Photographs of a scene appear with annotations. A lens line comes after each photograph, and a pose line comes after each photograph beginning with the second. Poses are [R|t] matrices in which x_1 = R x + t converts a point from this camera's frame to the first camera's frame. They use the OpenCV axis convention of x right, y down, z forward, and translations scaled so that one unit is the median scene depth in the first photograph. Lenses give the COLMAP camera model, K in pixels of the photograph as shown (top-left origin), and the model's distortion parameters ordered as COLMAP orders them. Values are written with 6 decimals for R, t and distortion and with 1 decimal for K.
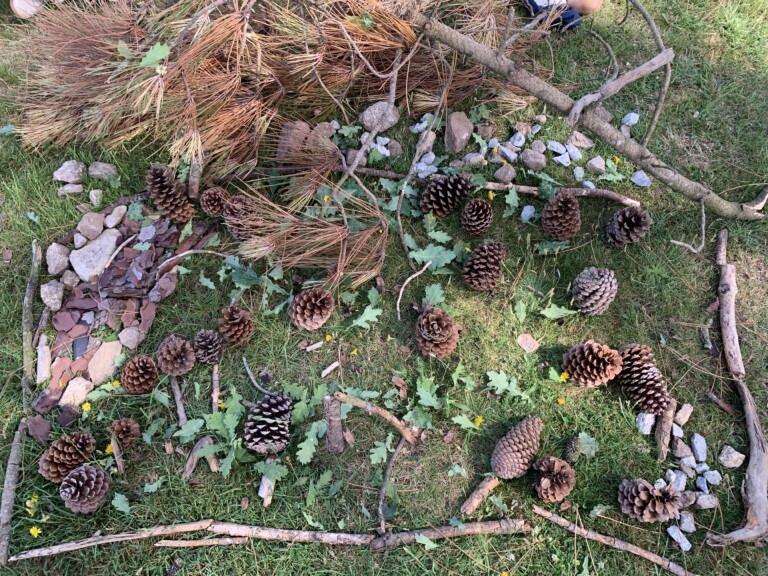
lens RADIAL K [[580.2, 0, 386.2], [0, 580.2, 288.8], [0, 0, 1]] dist [0.013272, -0.015935]
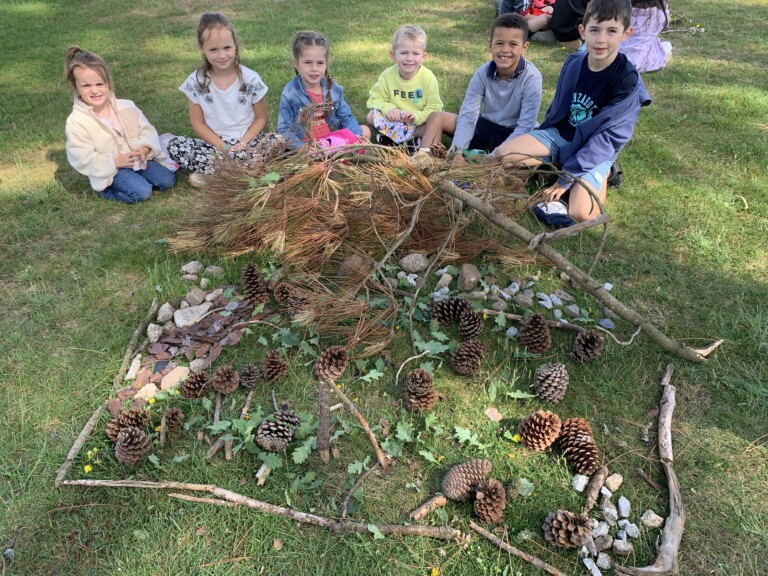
lens RADIAL K [[580.2, 0, 383.9], [0, 580.2, 290.2], [0, 0, 1]] dist [0.013272, -0.015935]
pose [[0.977634, 0.127639, -0.167155, 0.193790], [-0.186426, 0.893828, -0.407819, 0.415602], [0.097355, 0.429859, 0.897632, -0.254193]]
